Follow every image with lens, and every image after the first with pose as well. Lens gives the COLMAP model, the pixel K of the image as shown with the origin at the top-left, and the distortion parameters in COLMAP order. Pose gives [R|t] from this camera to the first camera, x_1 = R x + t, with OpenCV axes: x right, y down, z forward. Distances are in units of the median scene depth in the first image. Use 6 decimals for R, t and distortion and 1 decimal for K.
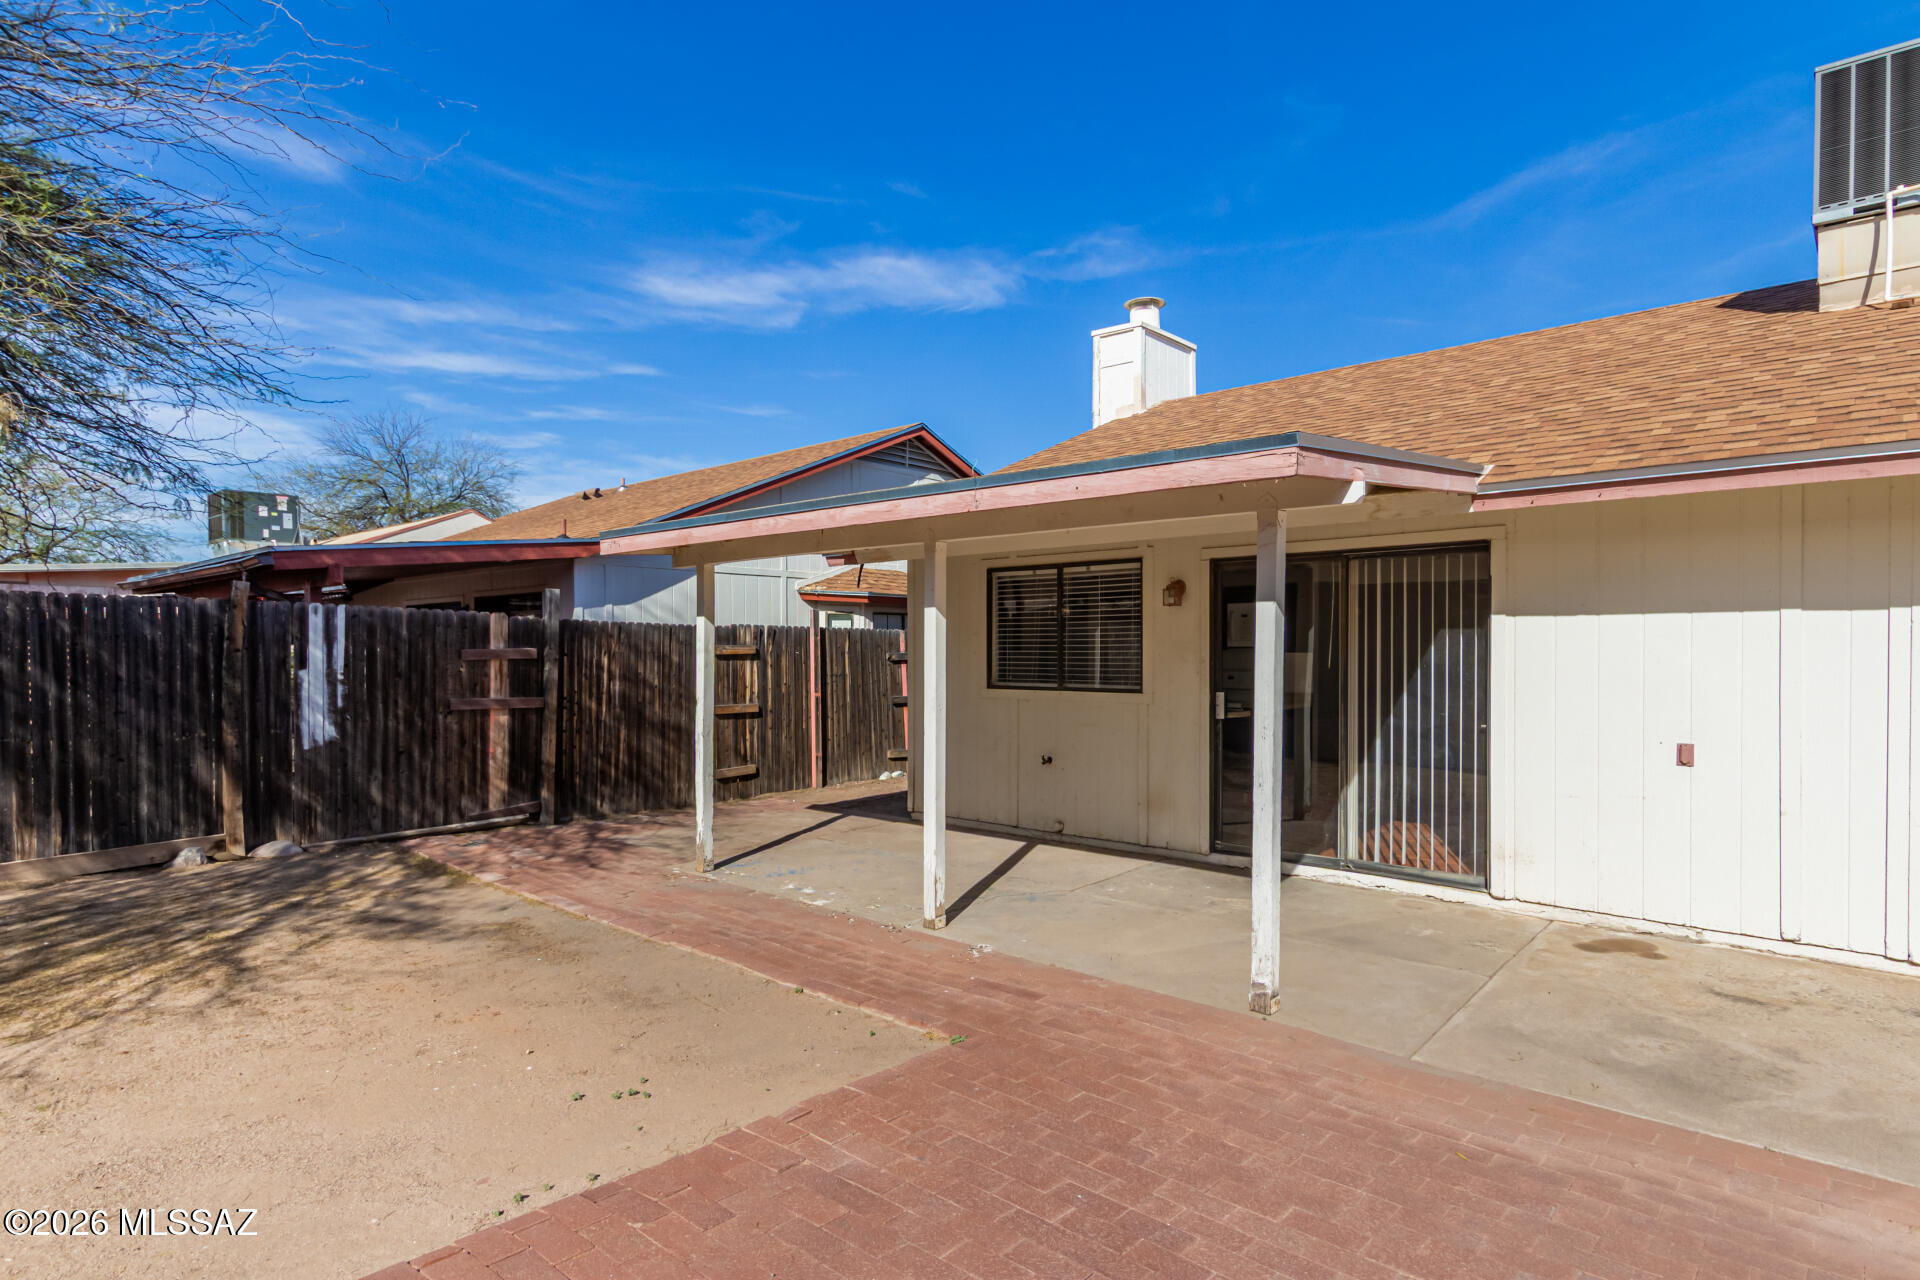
lens RADIAL K [[1003.5, 0, 970.0], [0, 1003.5, 651.0], [0, 0, 1]] dist [0.012195, -0.001246]
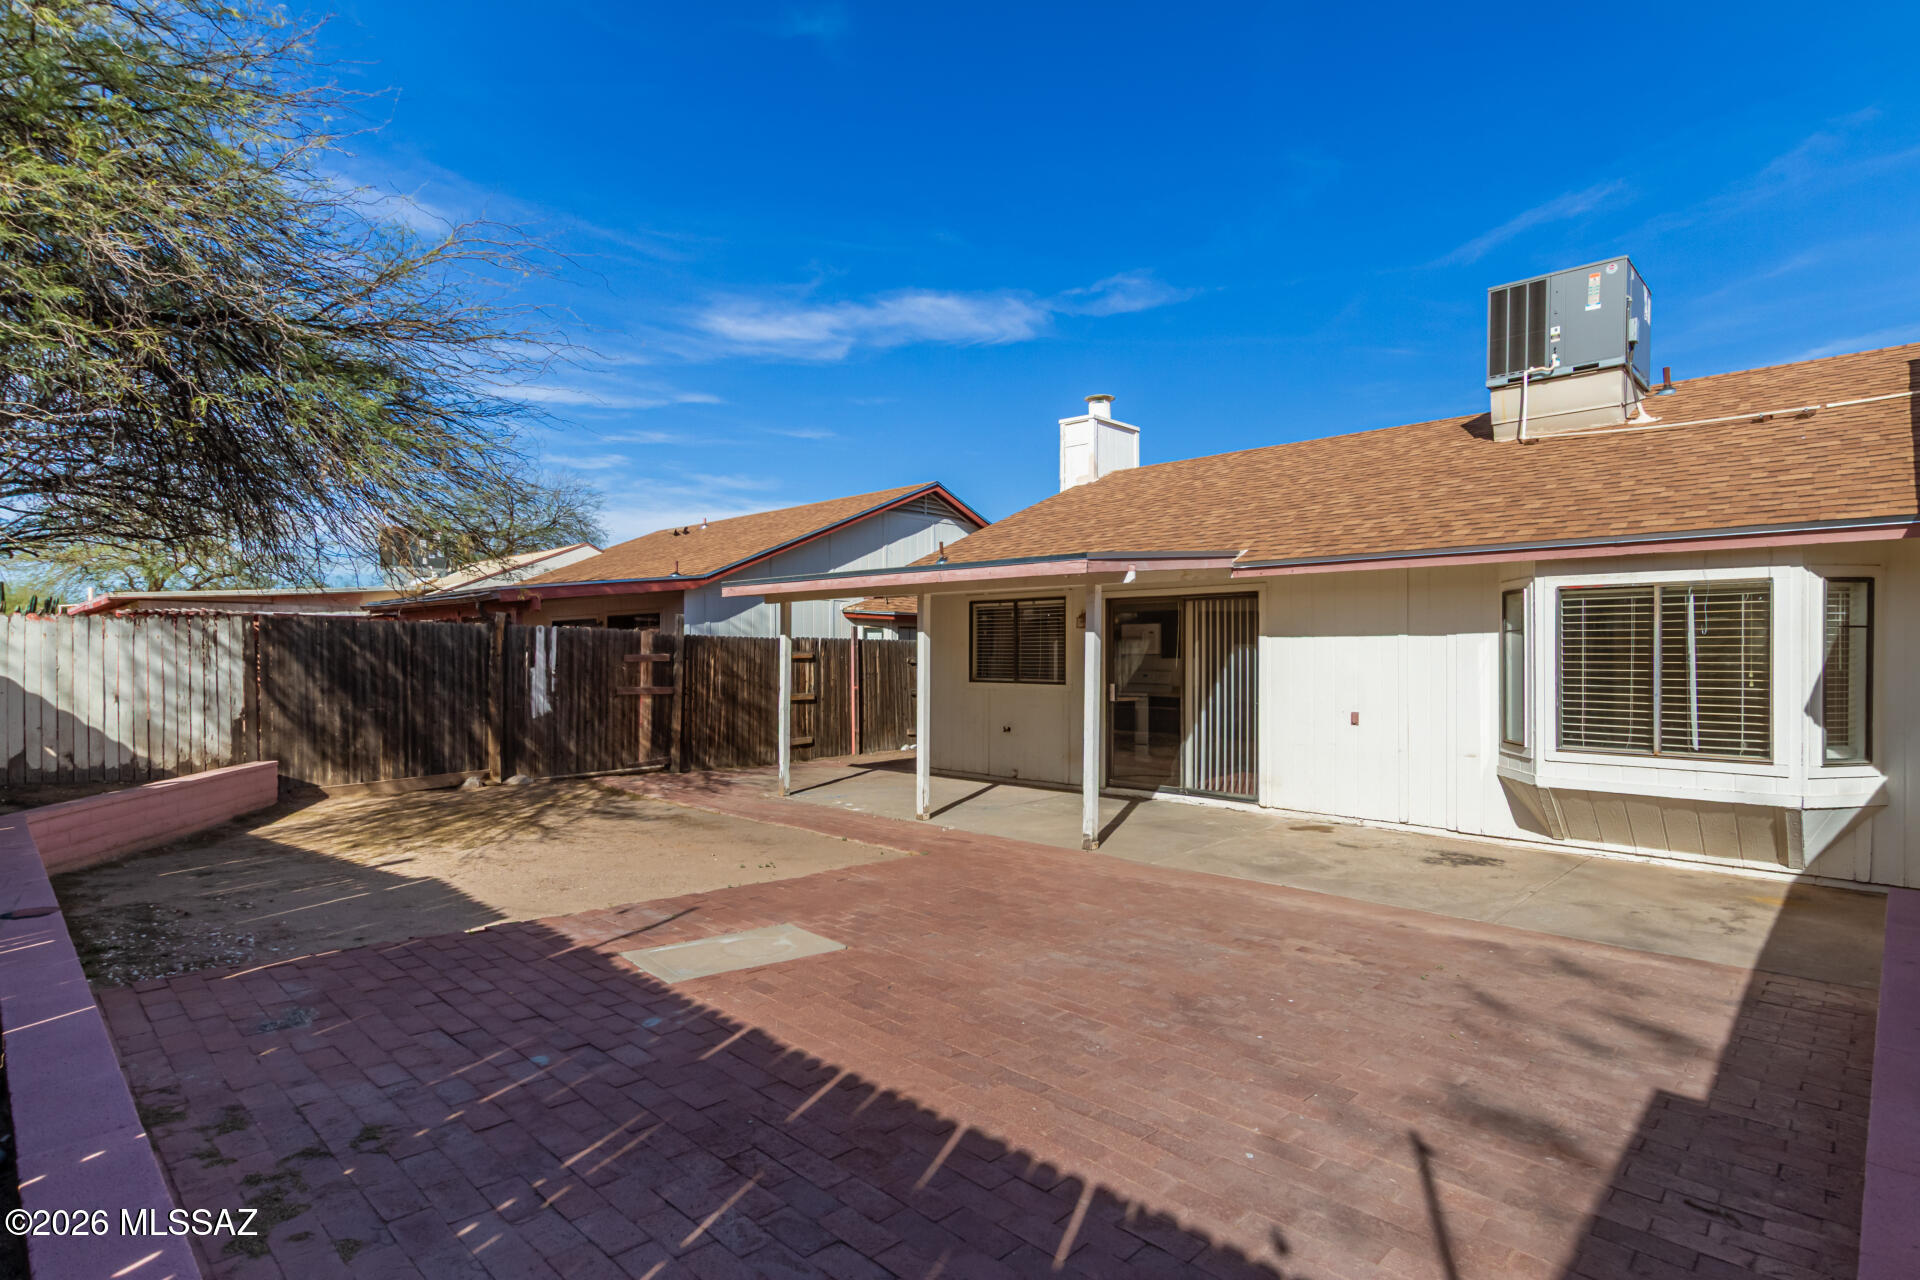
lens RADIAL K [[959.3, 0, 956.7], [0, 959.3, 630.6], [0, 0, 1]] dist [0.003806, 0.000458]
pose [[0.998835, 0.001460, -0.048234, 0.070846], [-0.002678, 0.999678, -0.025215, -0.002917], [0.048182, 0.025315, 0.998518, -0.447102]]
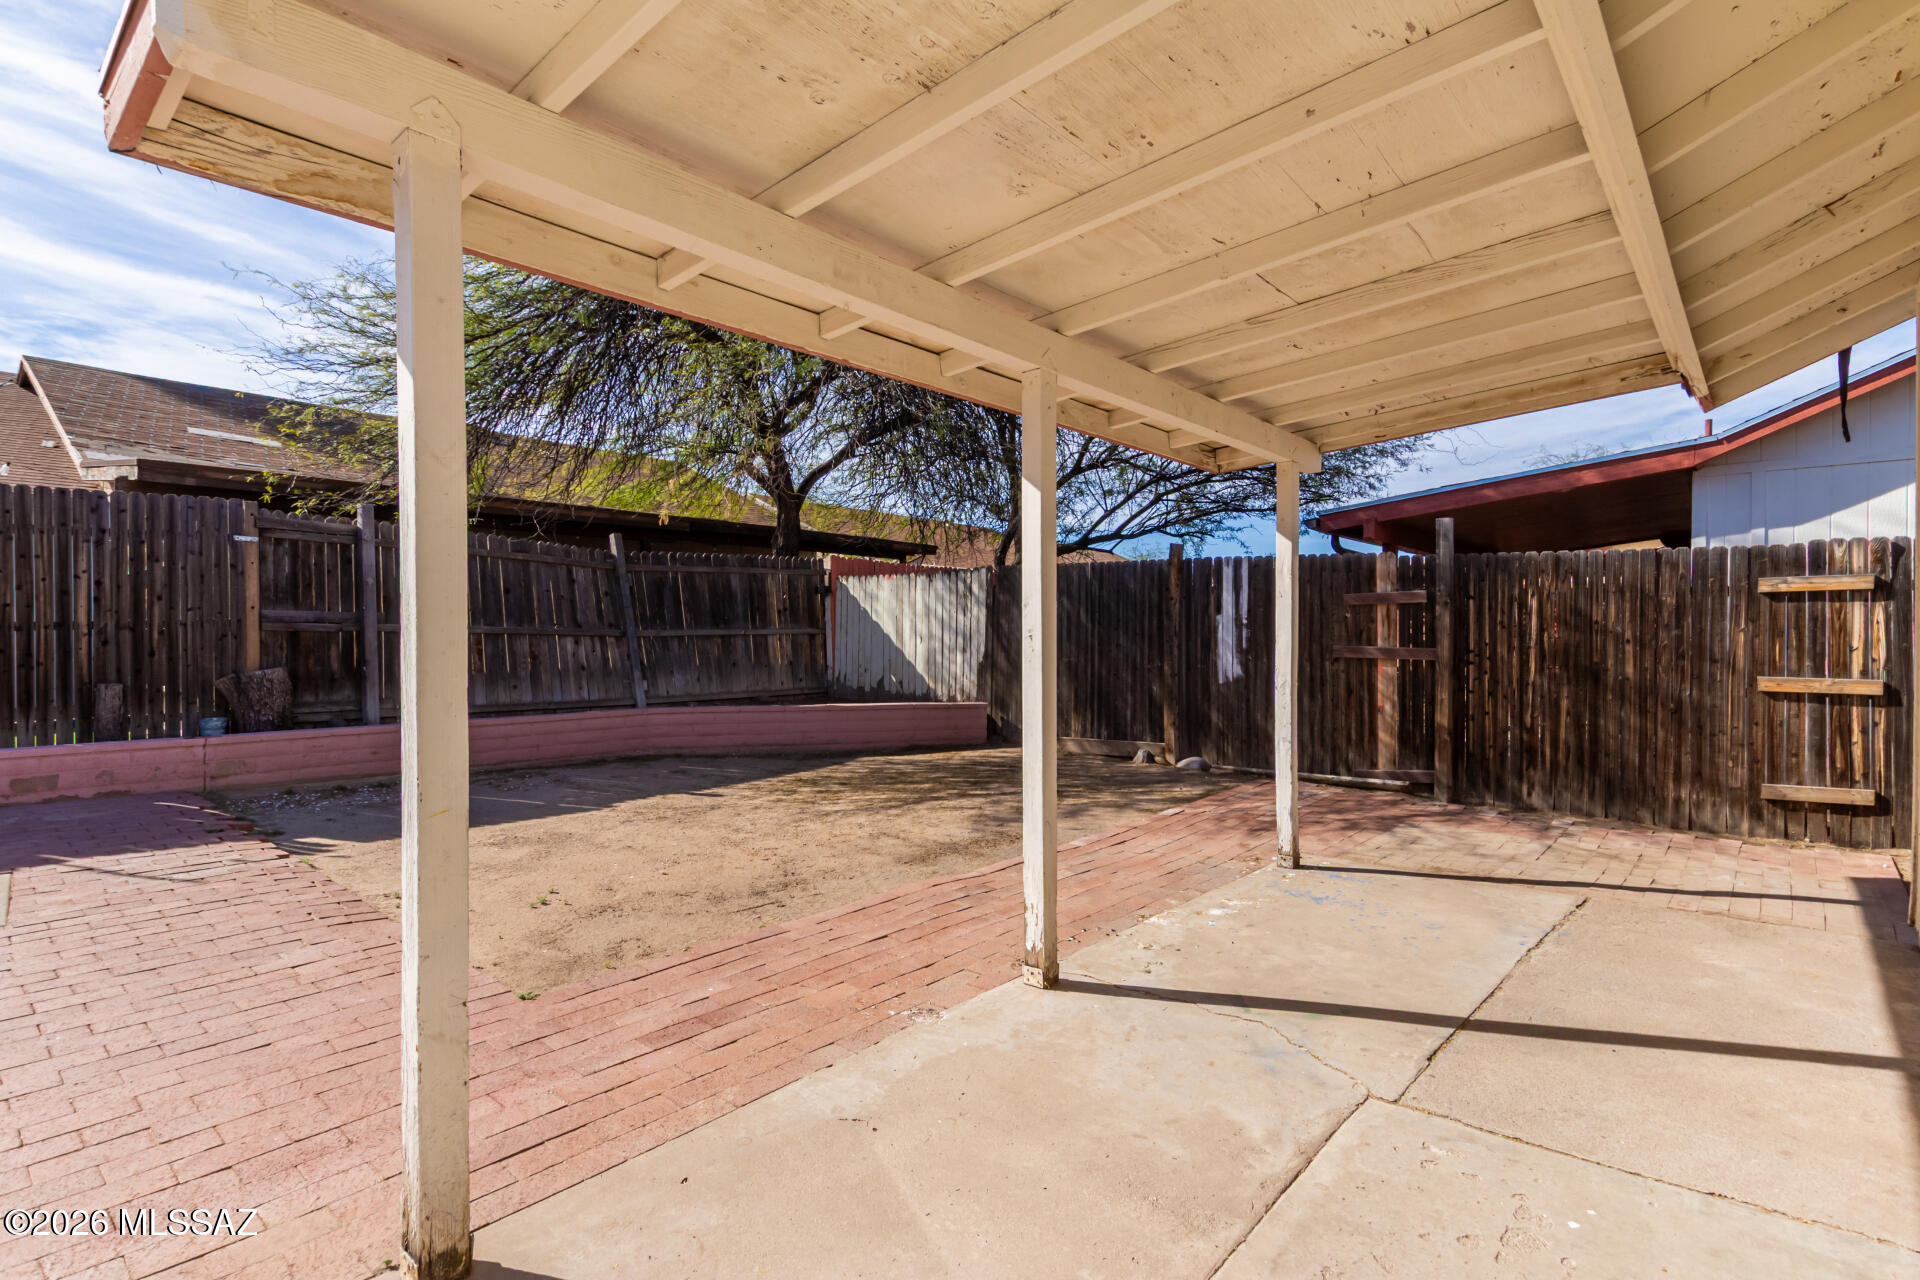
lens RADIAL K [[941.1, 0, 996.4], [0, 941.1, 637.6], [0, 0, 1]] dist [0.027651, -0.000376]
pose [[0.045313, 0.006016, -0.998955, 0.389026], [-0.005660, 0.999967, 0.005765, 0.038500], [0.998957, 0.005393, 0.045346, 0.660434]]
